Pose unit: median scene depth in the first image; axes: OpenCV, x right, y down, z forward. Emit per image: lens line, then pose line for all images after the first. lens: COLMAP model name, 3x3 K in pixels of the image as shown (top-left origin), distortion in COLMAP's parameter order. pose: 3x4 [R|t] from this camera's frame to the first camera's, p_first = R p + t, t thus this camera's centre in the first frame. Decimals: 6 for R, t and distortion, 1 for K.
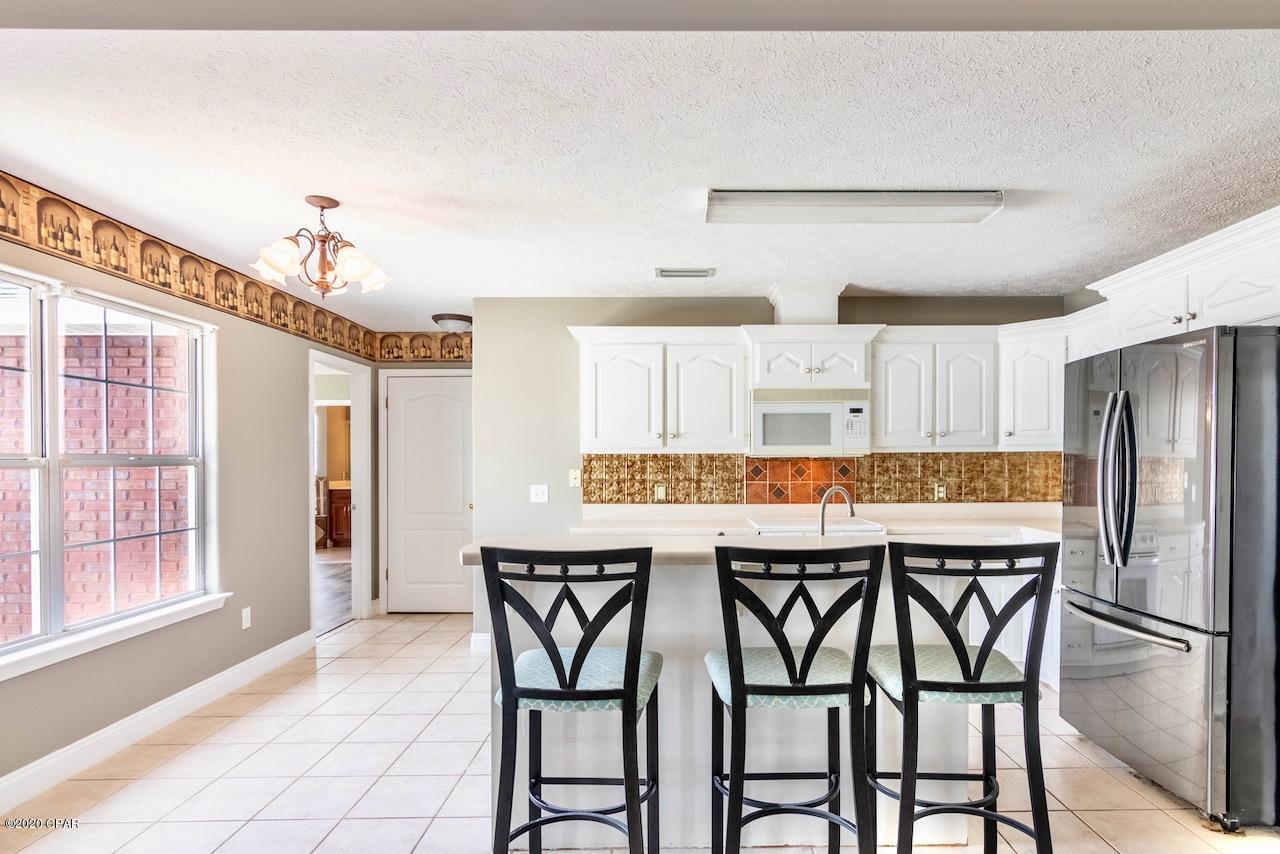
lens RADIAL K [[668.6, 0, 675.2], [0, 668.6, 465.6], [0, 0, 1]] dist [-0.000043, -0.000310]
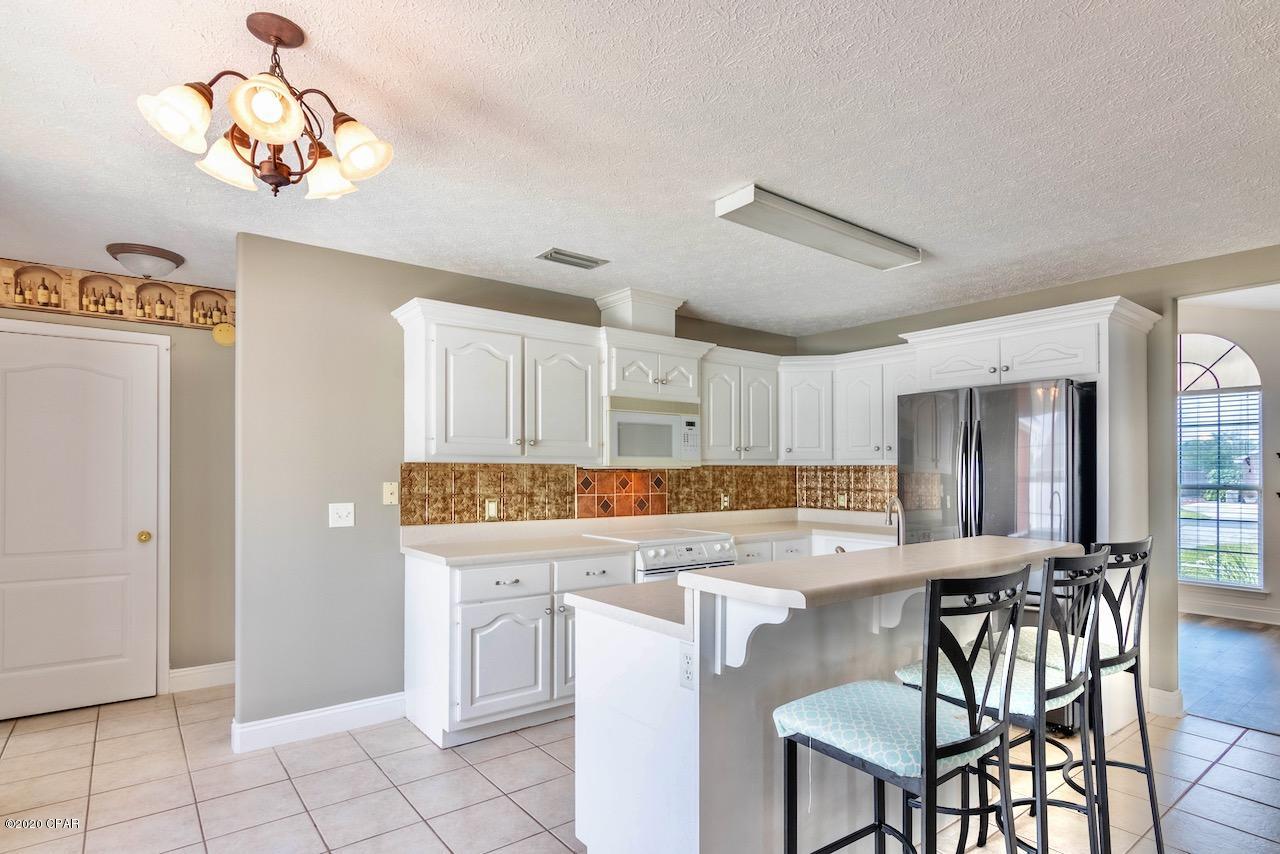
lens RADIAL K [[672.3, 0, 640.6], [0, 672.3, 469.6], [0, 0, 1]] dist [-0.001216, 0.000272]
pose [[0.797727, 0.007168, 0.602976, -0.388966], [0.000800, 0.999916, -0.012945, 0.001595], [-0.603018, 0.010809, 0.797654, 0.205664]]
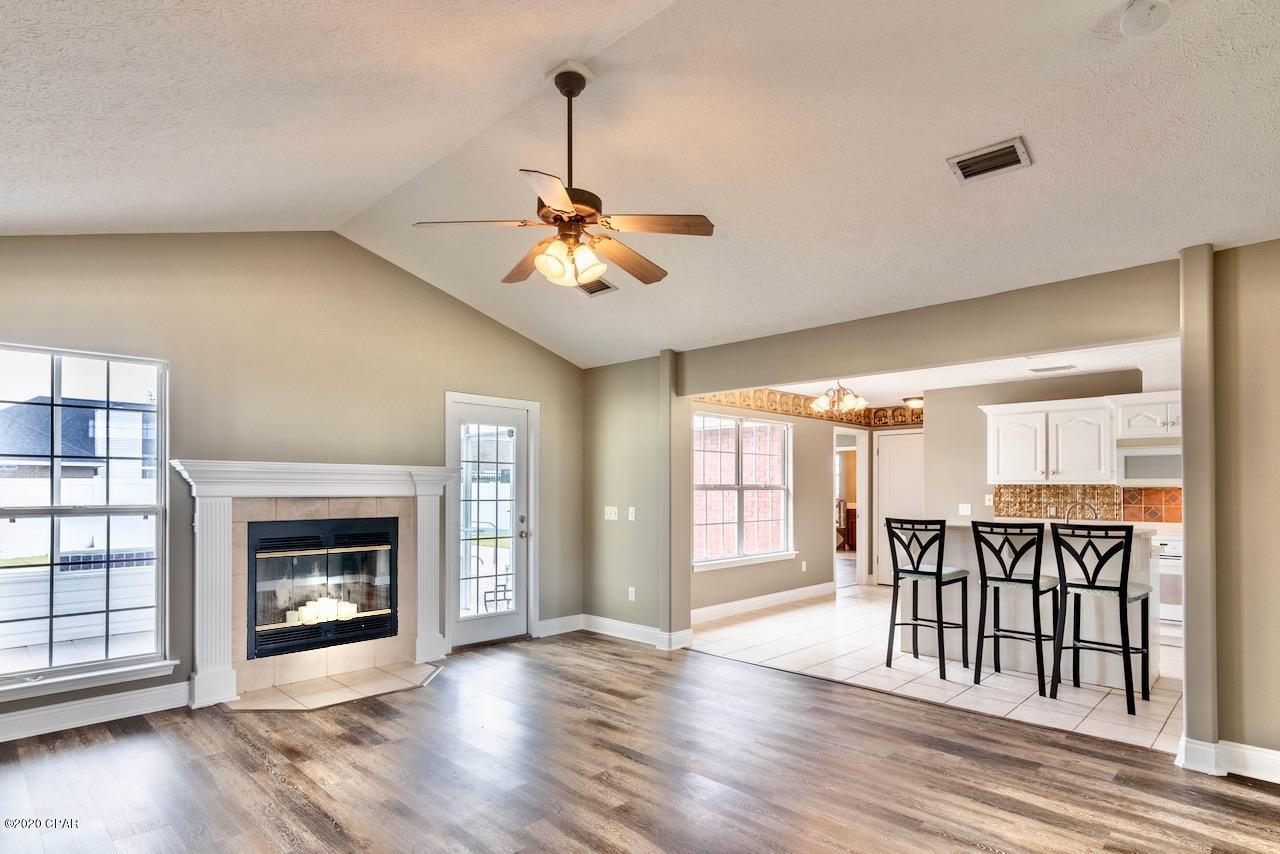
lens RADIAL K [[678.7, 0, 637.7], [0, 678.7, 479.0], [0, 0, 1]] dist [-0.011551, -0.000056]
pose [[0.707346, -0.004163, -0.706856, 0.382377], [-0.011562, 0.999781, -0.017458, 0.006843], [0.706773, 0.020521, 0.707142, -0.684607]]
